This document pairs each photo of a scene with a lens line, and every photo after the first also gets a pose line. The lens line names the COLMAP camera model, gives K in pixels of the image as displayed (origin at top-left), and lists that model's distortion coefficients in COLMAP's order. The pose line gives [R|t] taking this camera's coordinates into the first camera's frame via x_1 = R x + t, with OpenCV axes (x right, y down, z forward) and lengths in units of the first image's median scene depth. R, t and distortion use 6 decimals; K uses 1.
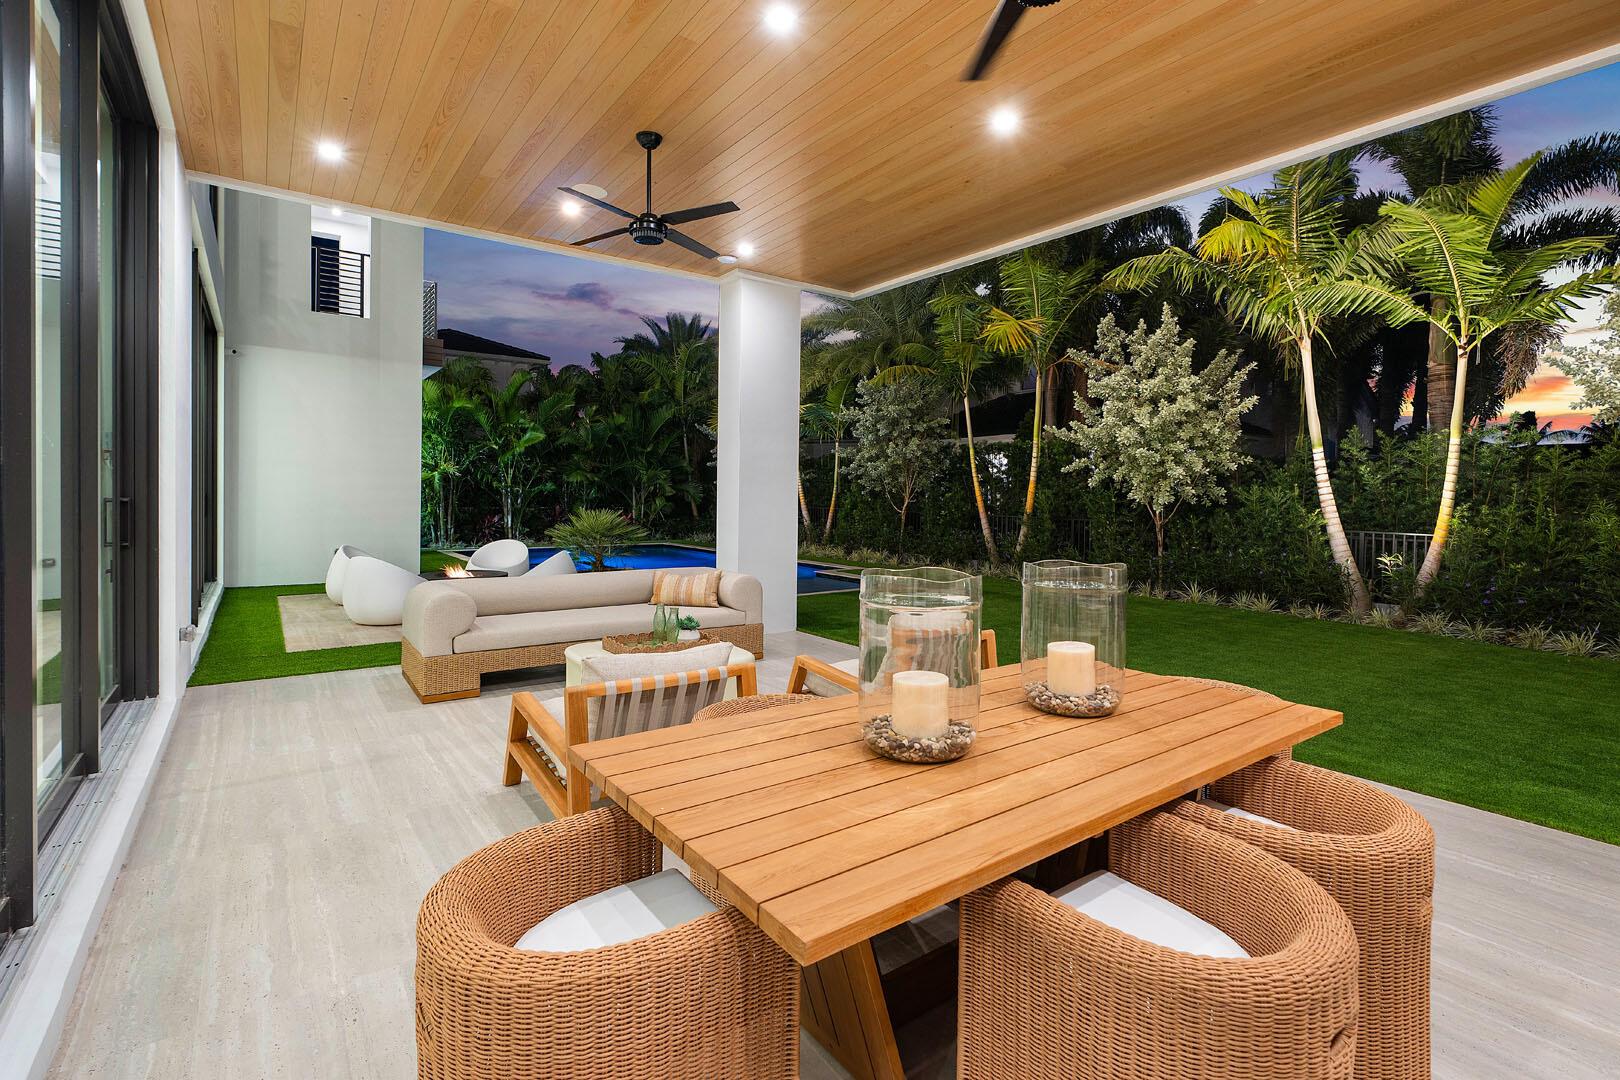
lens RADIAL K [[754.7, 0, 813.7], [0, 754.7, 492.7], [0, 0, 1]] dist [0.001104, 0.000126]
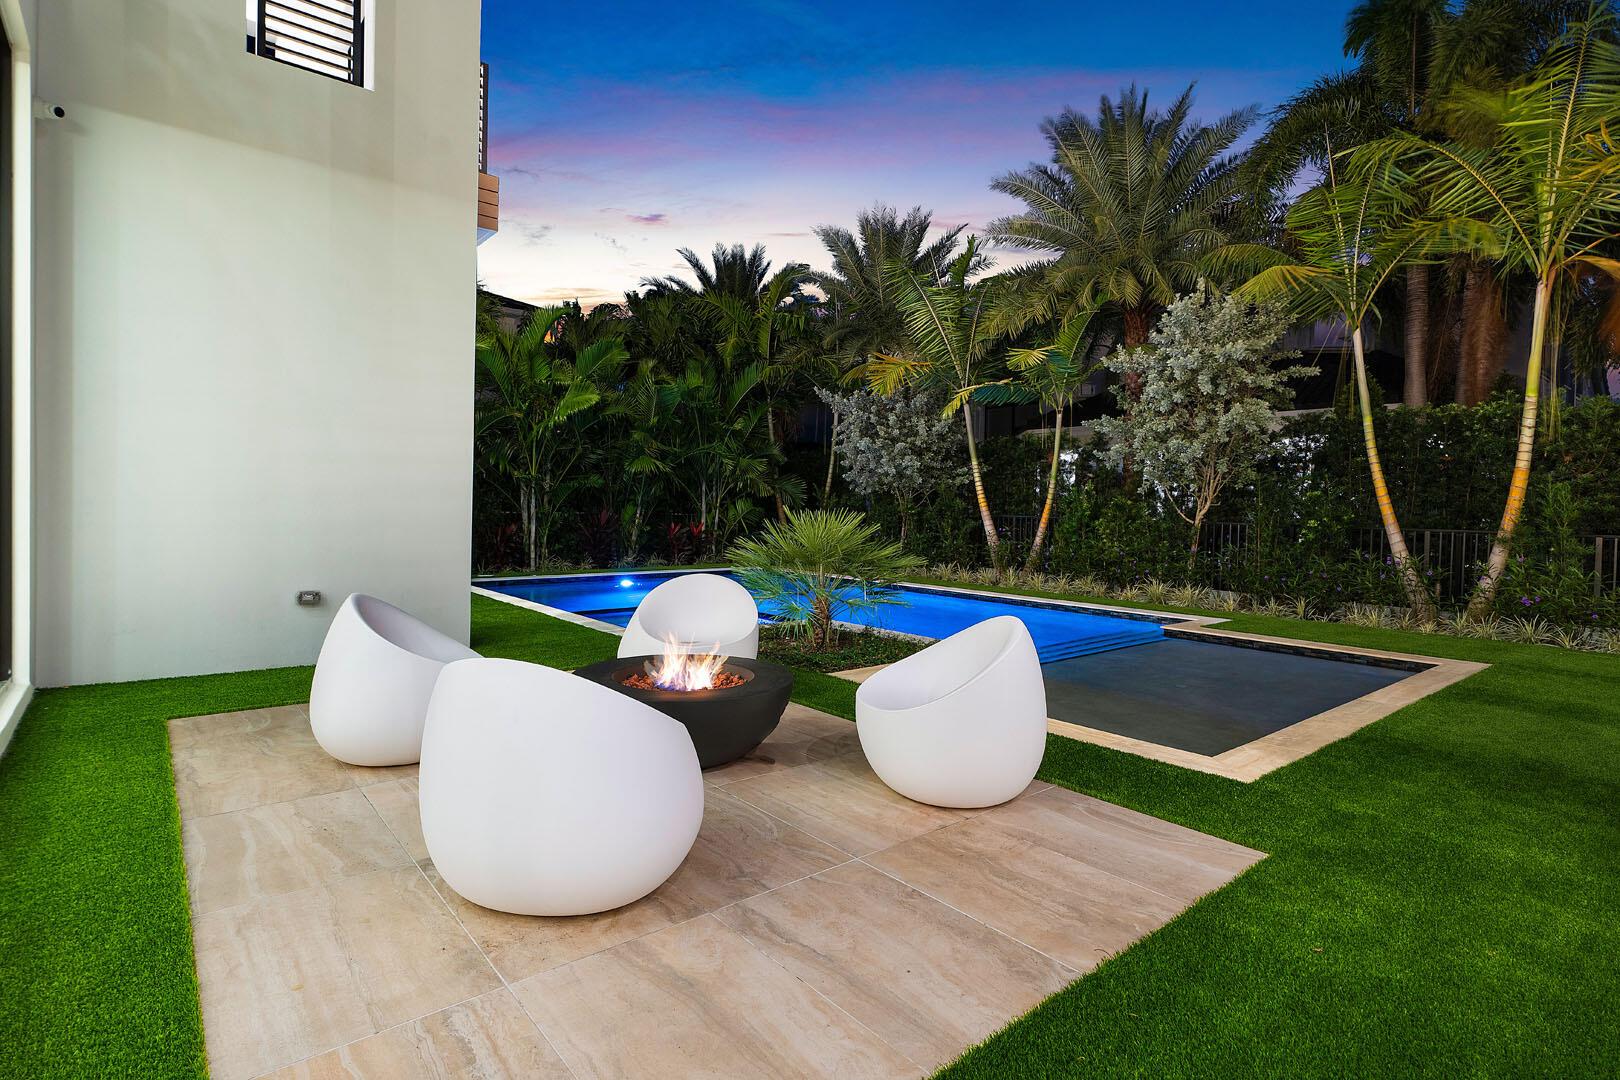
lens RADIAL K [[812.9, 0, 809.3], [0, 812.9, 516.9], [0, 0, 1]] dist [-0.000395, -0.000158]
pose [[0.998362, 0.011450, 0.056058, -0.277685], [-0.012418, 0.999779, 0.016946, 0.014275], [-0.055852, -0.017615, 0.998284, 0.386686]]
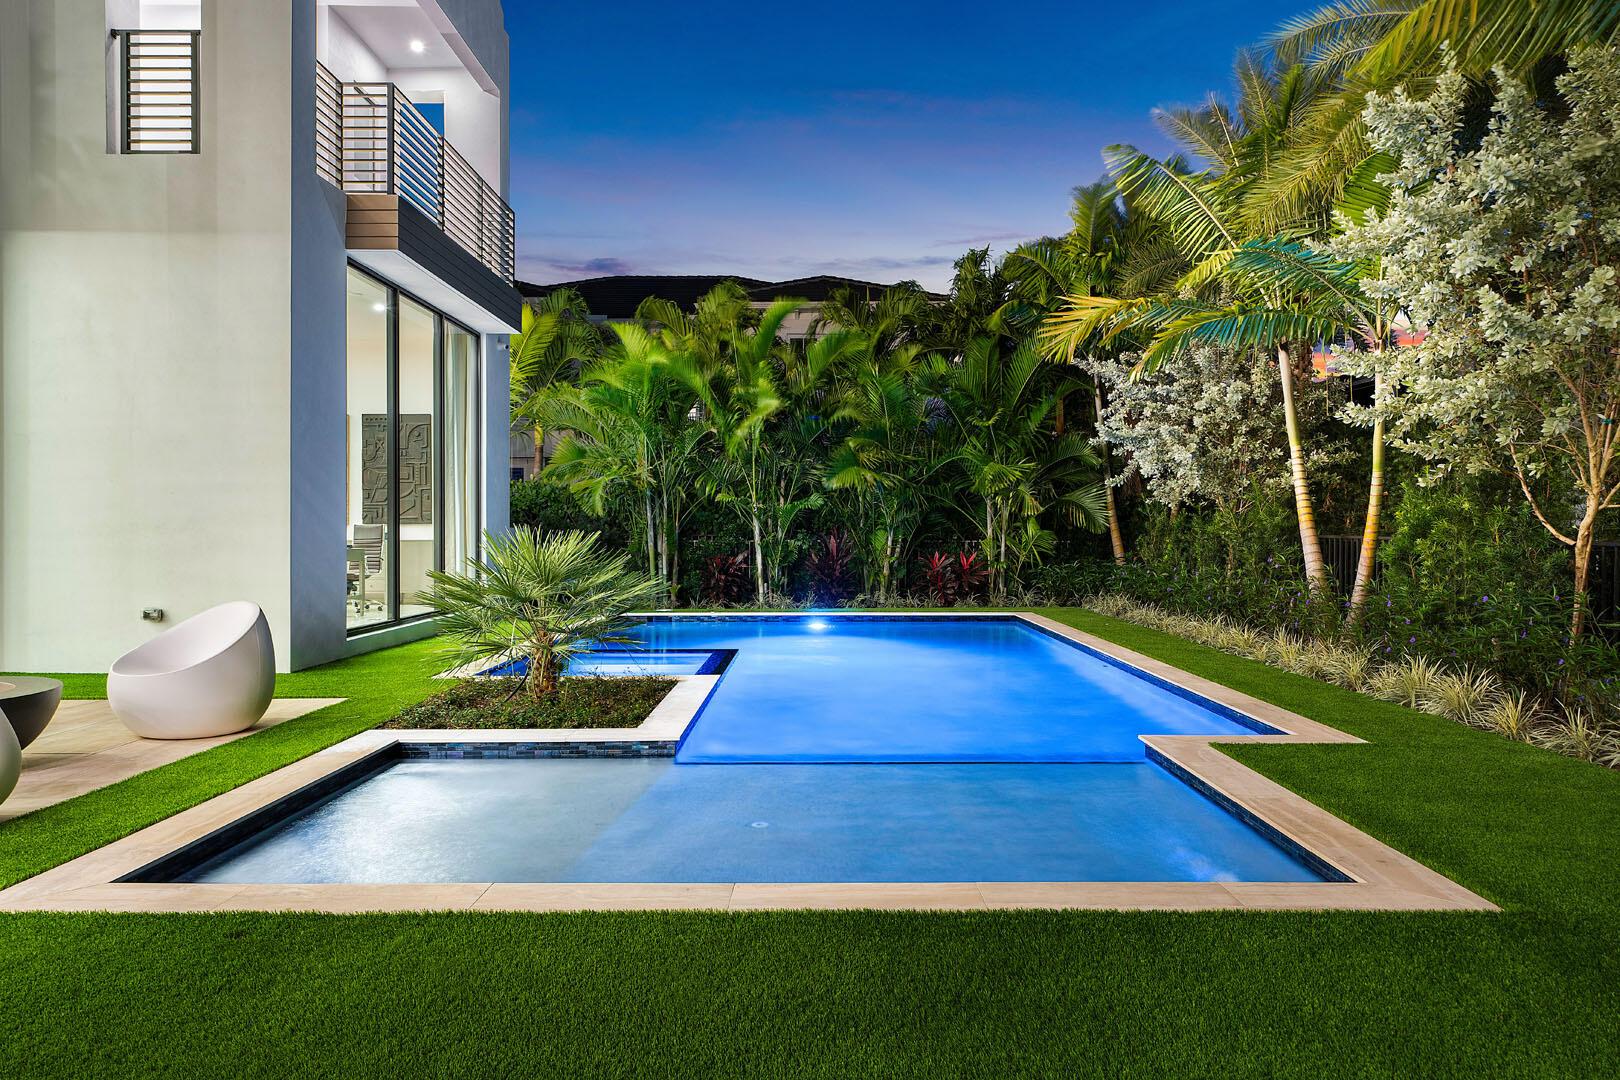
lens RADIAL K [[1034.9, 0, 810.0], [0, 1034.9, 540.0], [0, 0, 1]] dist [0.000425, 0.000040]
pose [[0.802458, -0.000673, -0.596708, 0.127808], [0.005149, 0.999970, 0.005796, 0.022594], [0.596687, -0.007724, 0.802437, 0.543815]]
